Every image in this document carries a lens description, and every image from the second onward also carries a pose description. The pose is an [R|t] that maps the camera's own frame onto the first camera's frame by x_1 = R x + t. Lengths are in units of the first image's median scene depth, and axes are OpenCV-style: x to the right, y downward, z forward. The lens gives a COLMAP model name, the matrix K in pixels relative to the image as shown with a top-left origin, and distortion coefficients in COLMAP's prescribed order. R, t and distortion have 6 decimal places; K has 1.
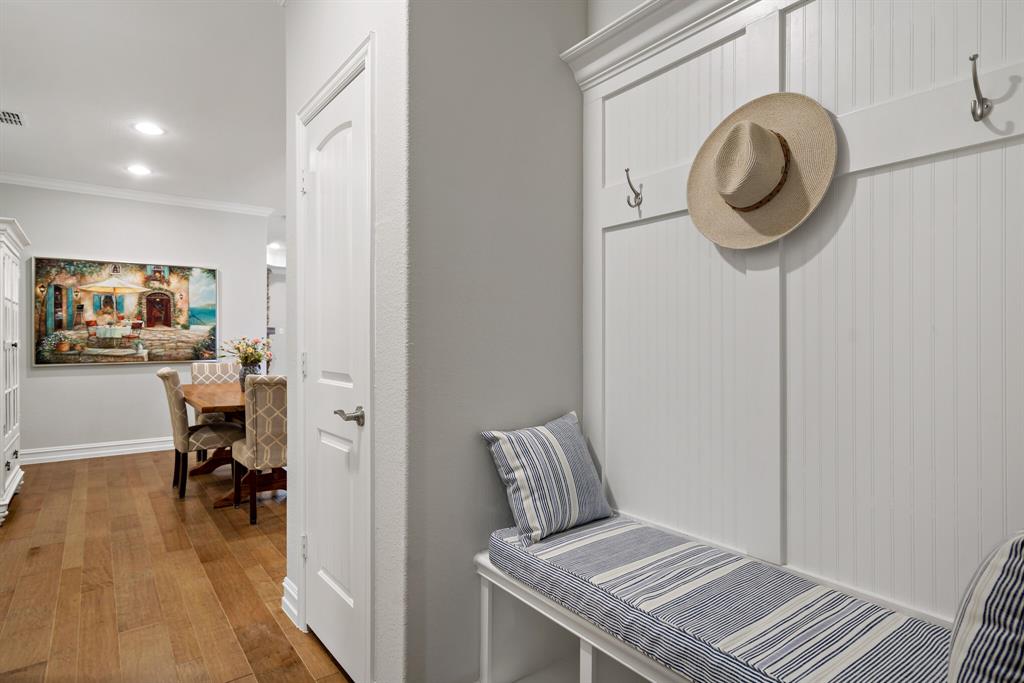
lens RADIAL K [[543.1, 0, 535.9], [0, 543.1, 343.4], [0, 0, 1]] dist [0.007330, 0.001524]
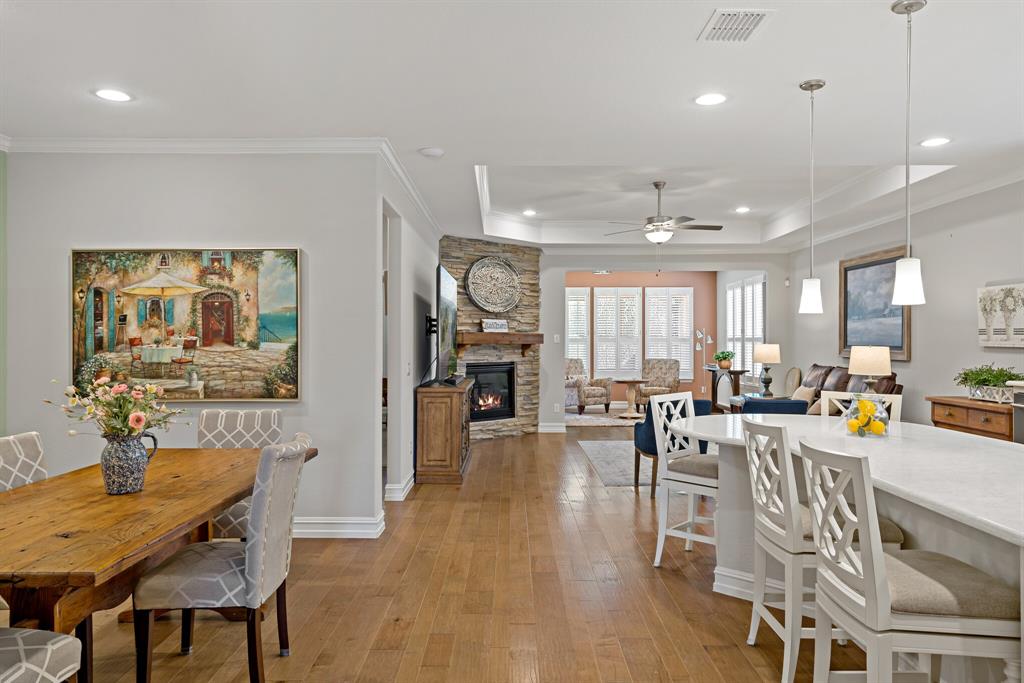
lens RADIAL K [[703.7, 0, 518.9], [0, 703.7, 342.2], [0, 0, 1]] dist [0.010043, -0.001514]
pose [[0.782746, 0.001269, -0.622341, 0.108405], [-0.006484, 0.999960, -0.006116, -0.033201], [0.622308, 0.008822, 0.782723, 0.594994]]
